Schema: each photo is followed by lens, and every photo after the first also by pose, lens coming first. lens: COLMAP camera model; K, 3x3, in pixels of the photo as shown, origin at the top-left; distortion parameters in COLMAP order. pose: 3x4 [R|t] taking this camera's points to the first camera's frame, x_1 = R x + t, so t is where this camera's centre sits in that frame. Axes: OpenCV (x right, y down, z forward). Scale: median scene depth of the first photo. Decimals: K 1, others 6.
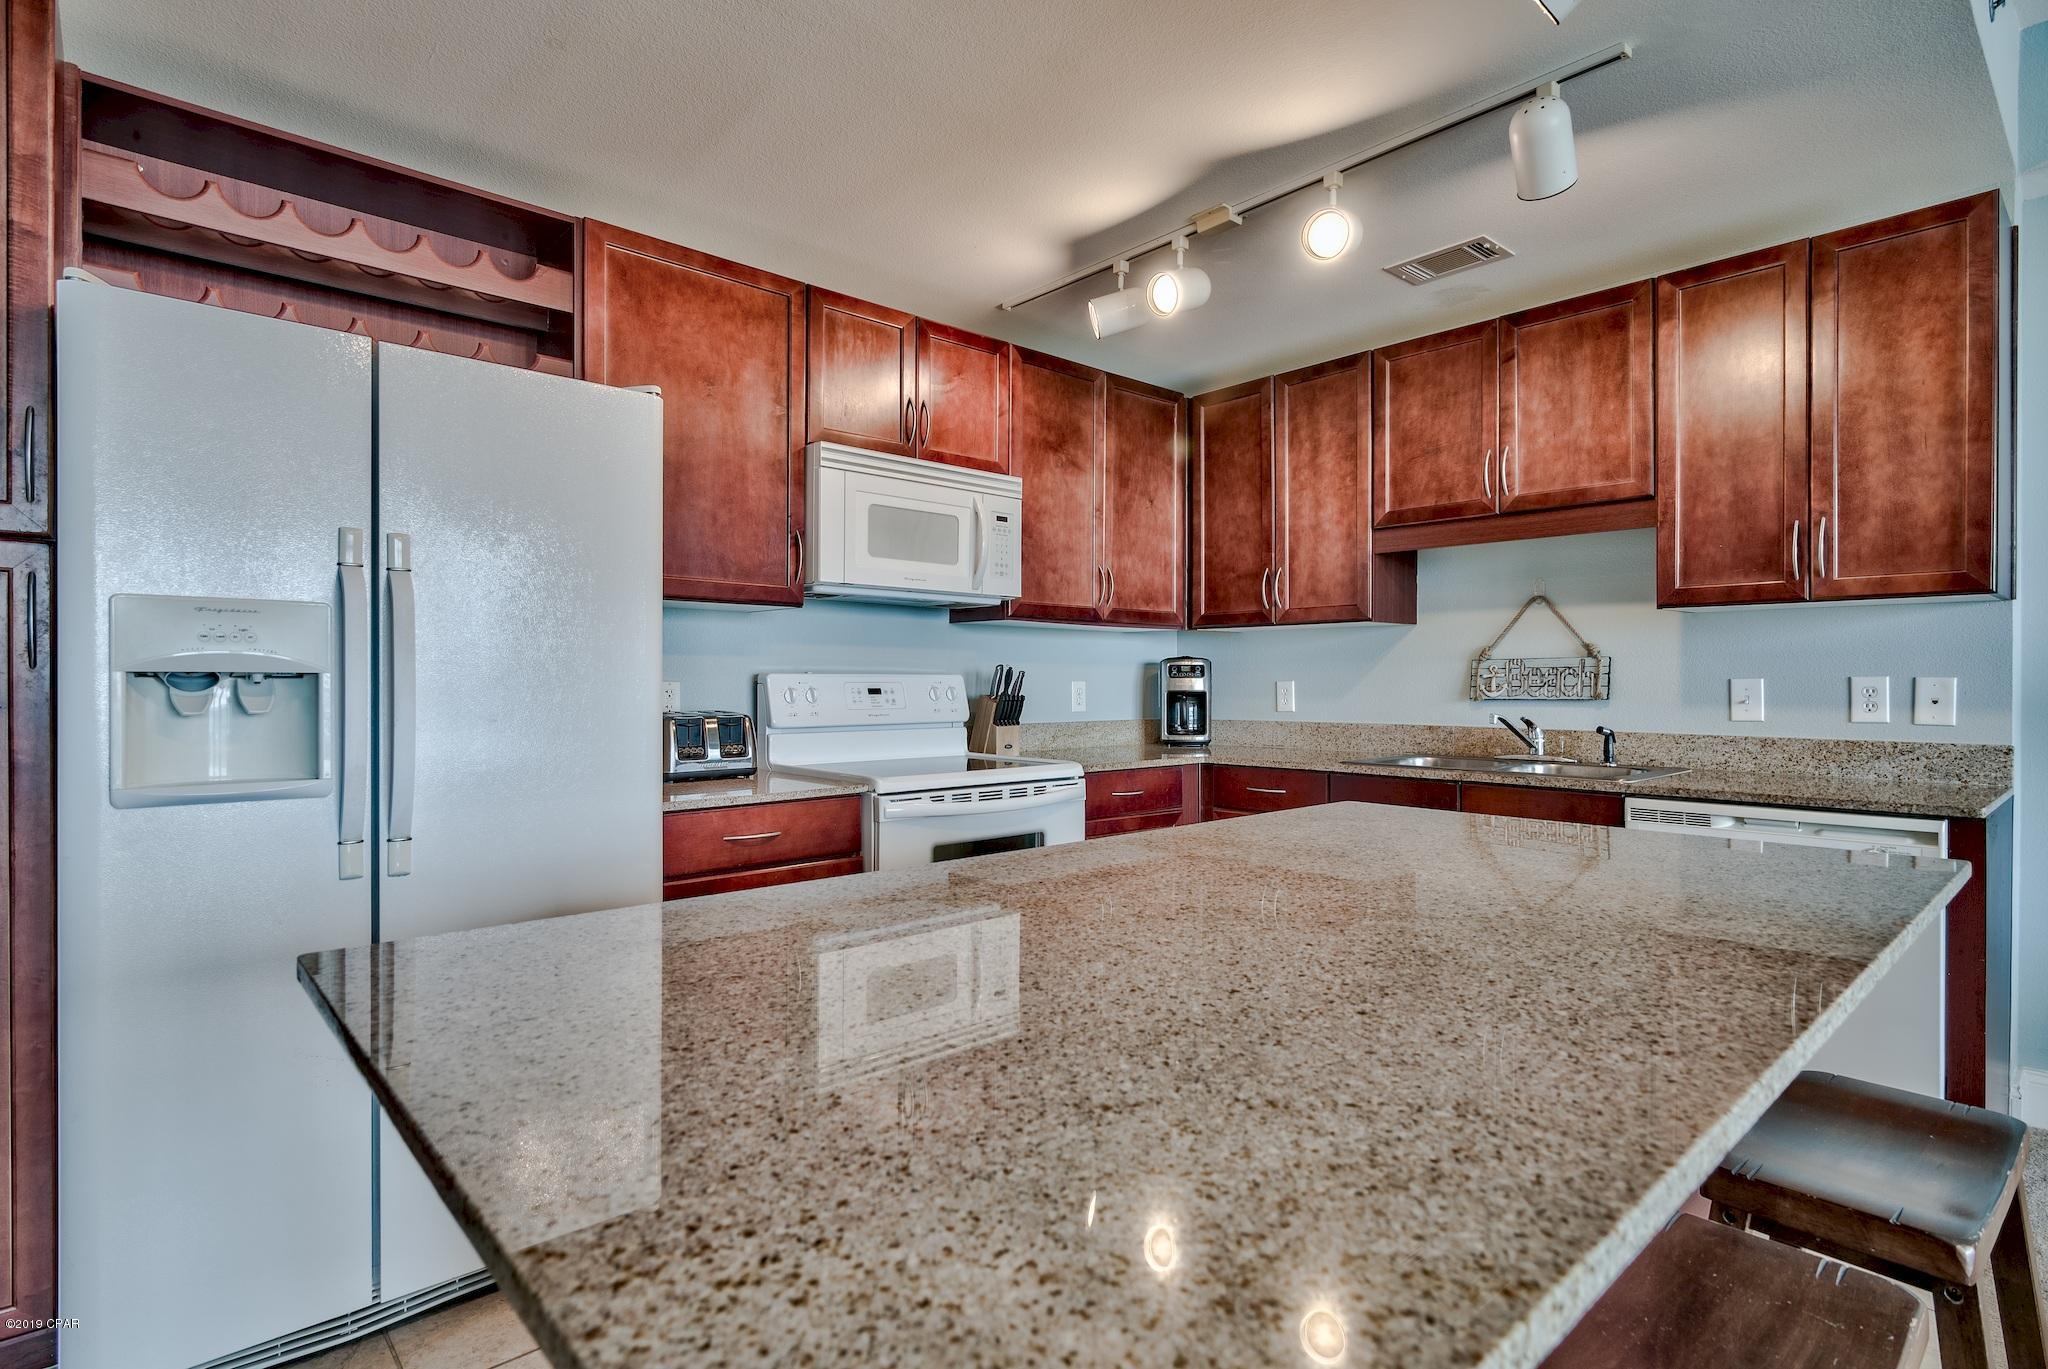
lens RADIAL K [[1012.1, 0, 1006.2], [0, 1012.1, 686.5], [0, 0, 1]] dist [-0.003351, 0.000345]
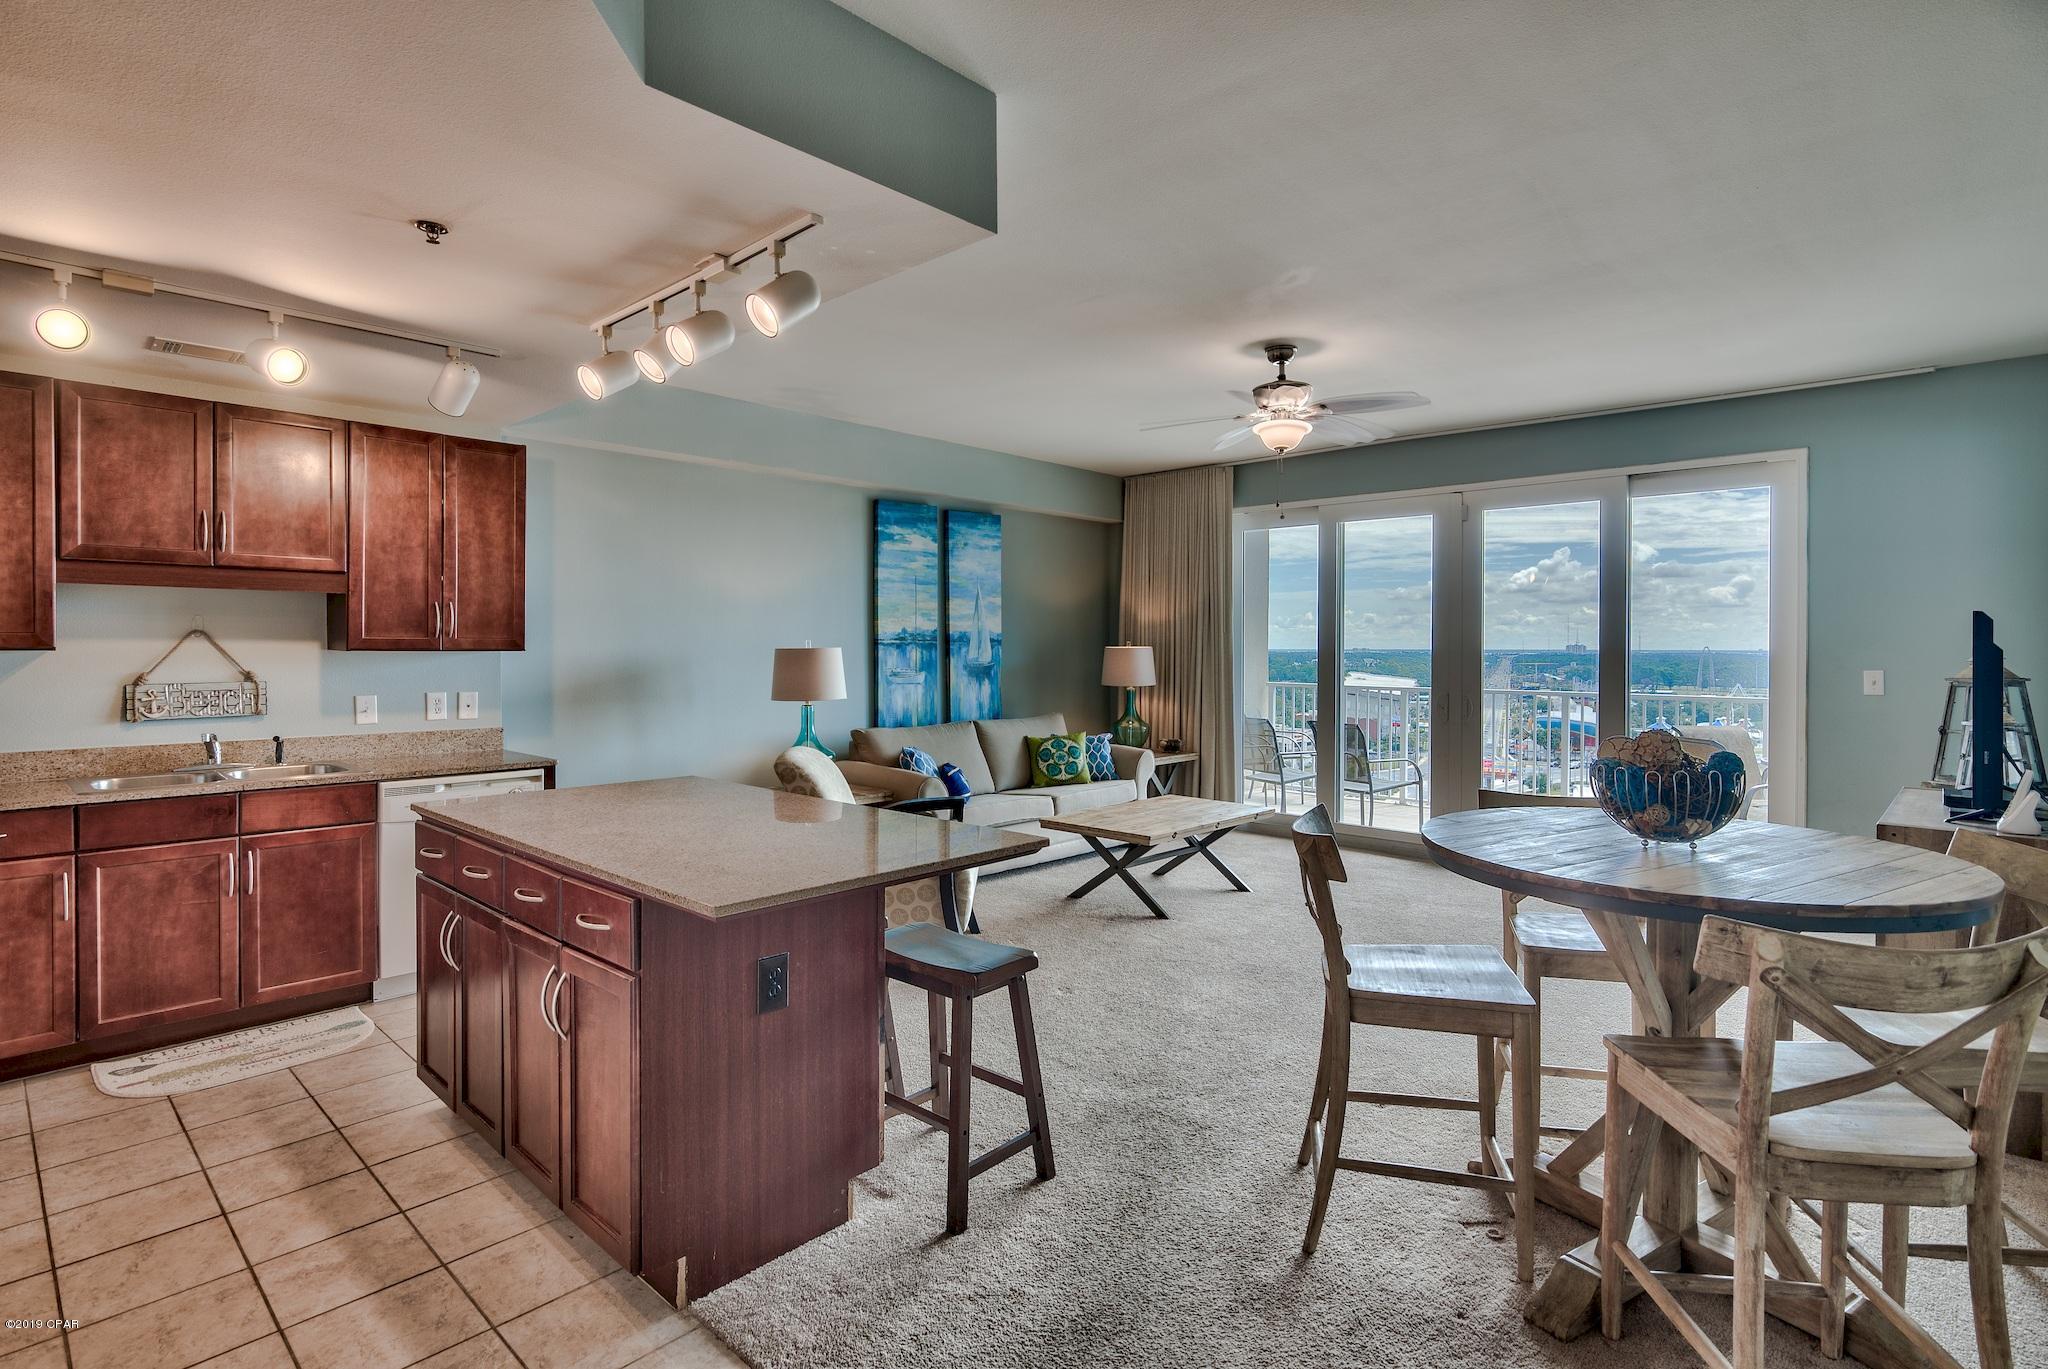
lens RADIAL K [[1012.1, 0, 1051.8], [0, 1012.1, 649.8], [0, 0, 1]] dist [-0.003351, 0.000345]
pose [[-0.107785, -0.004104, 0.994166, -0.877786], [-0.001263, 0.999991, 0.003991, -0.084289], [-0.994173, -0.000825, -0.107789, 0.156049]]
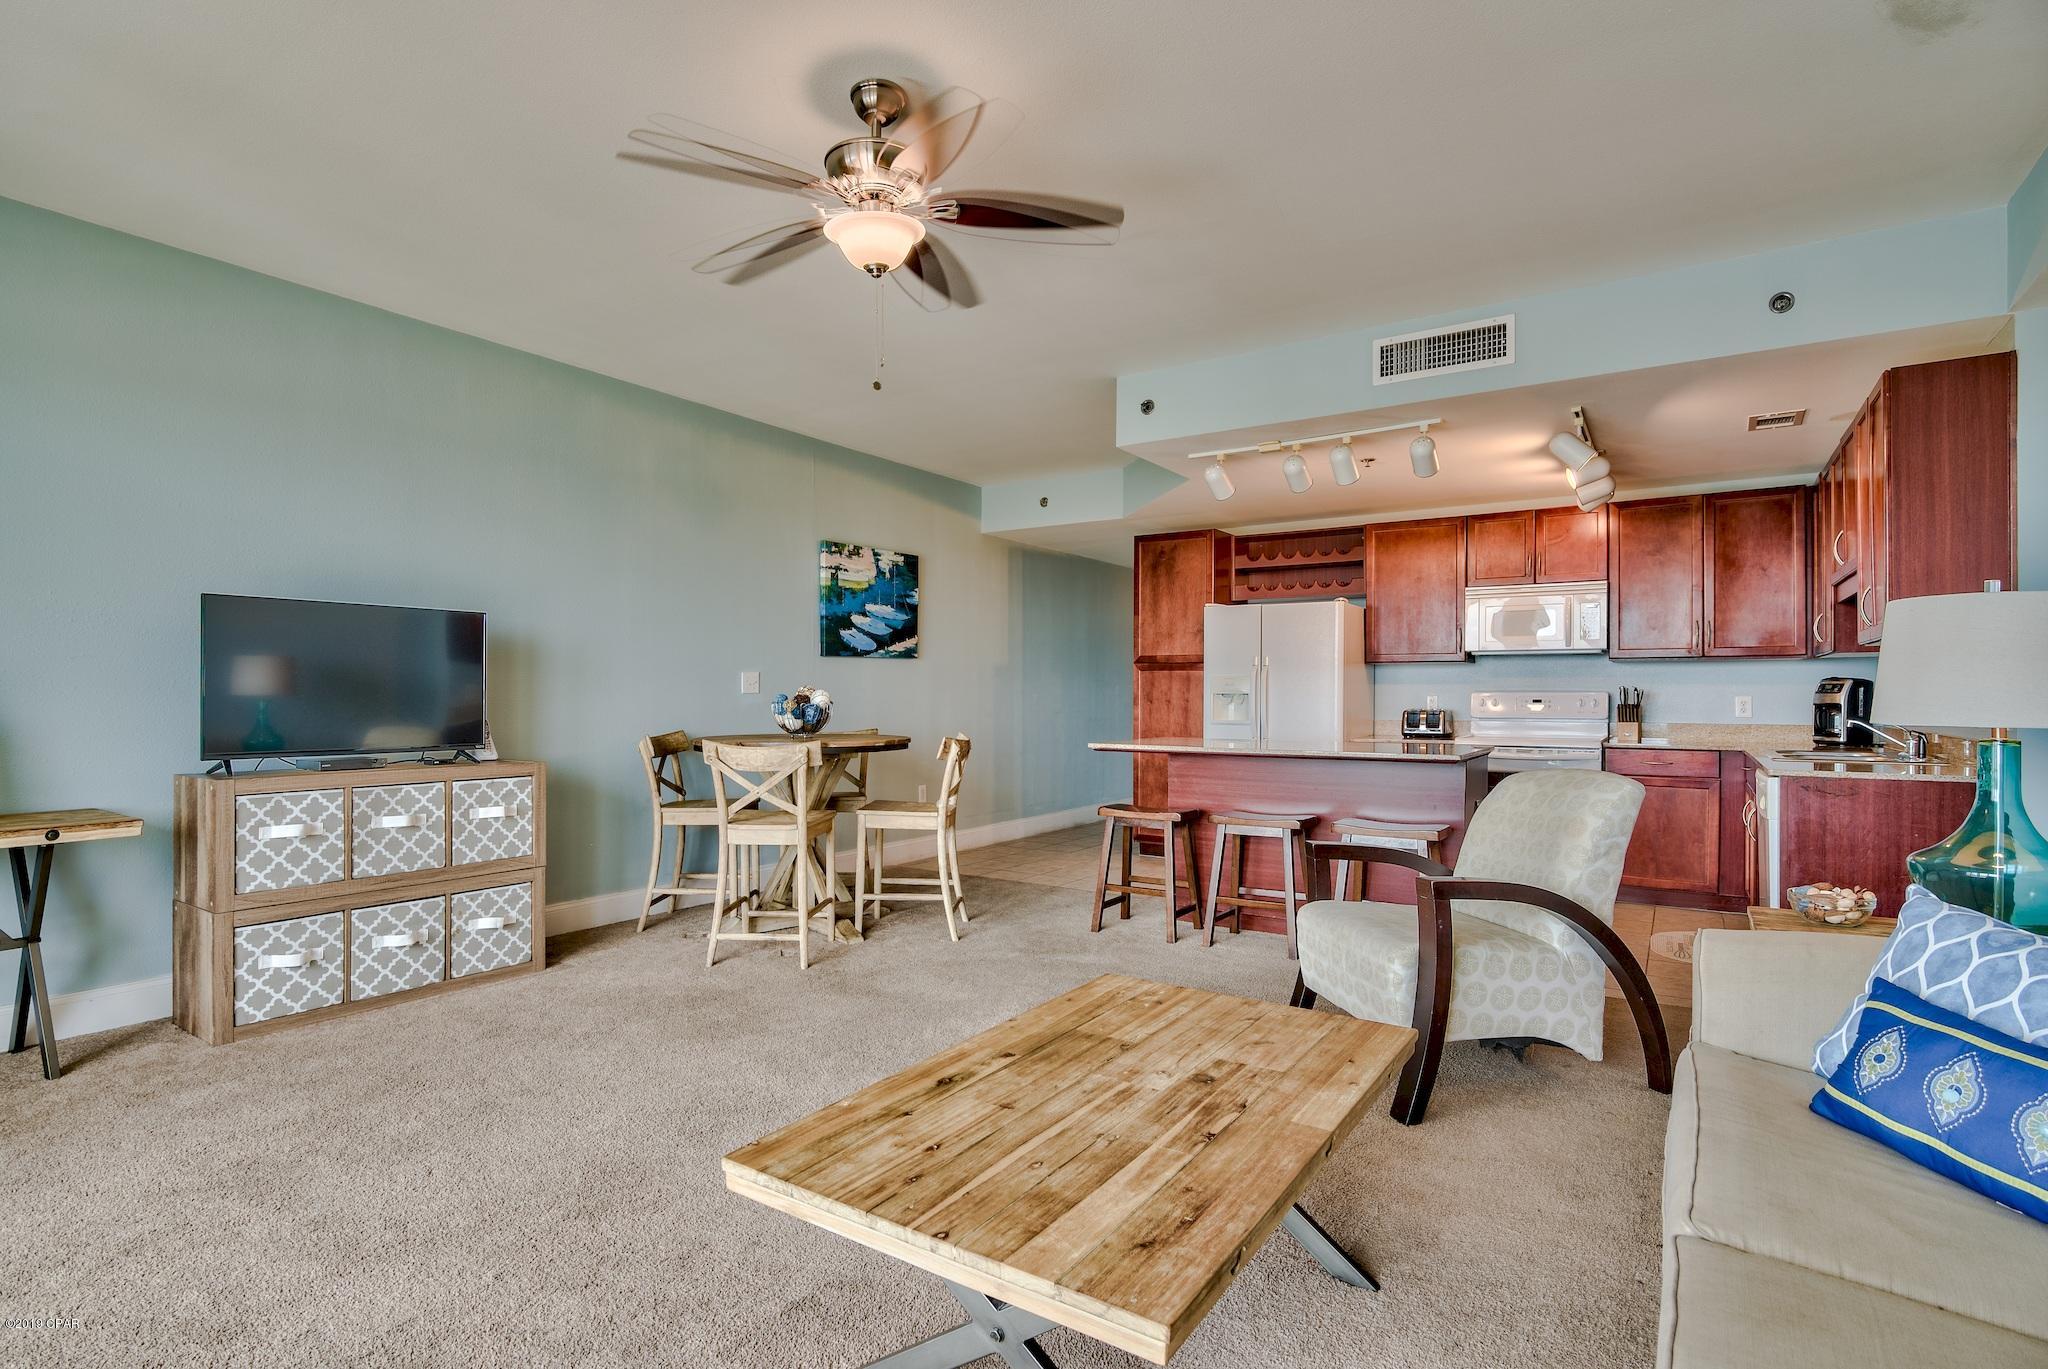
lens RADIAL K [[1012.1, 0, 991.6], [0, 1012.1, 691.6], [0, 0, 1]] dist [-0.003351, 0.000345]
pose [[0.235962, -0.004075, -0.971754, 1.713685], [-0.004478, 0.999976, -0.005281, 0.000780], [0.971752, 0.005597, 0.235938, -0.525918]]
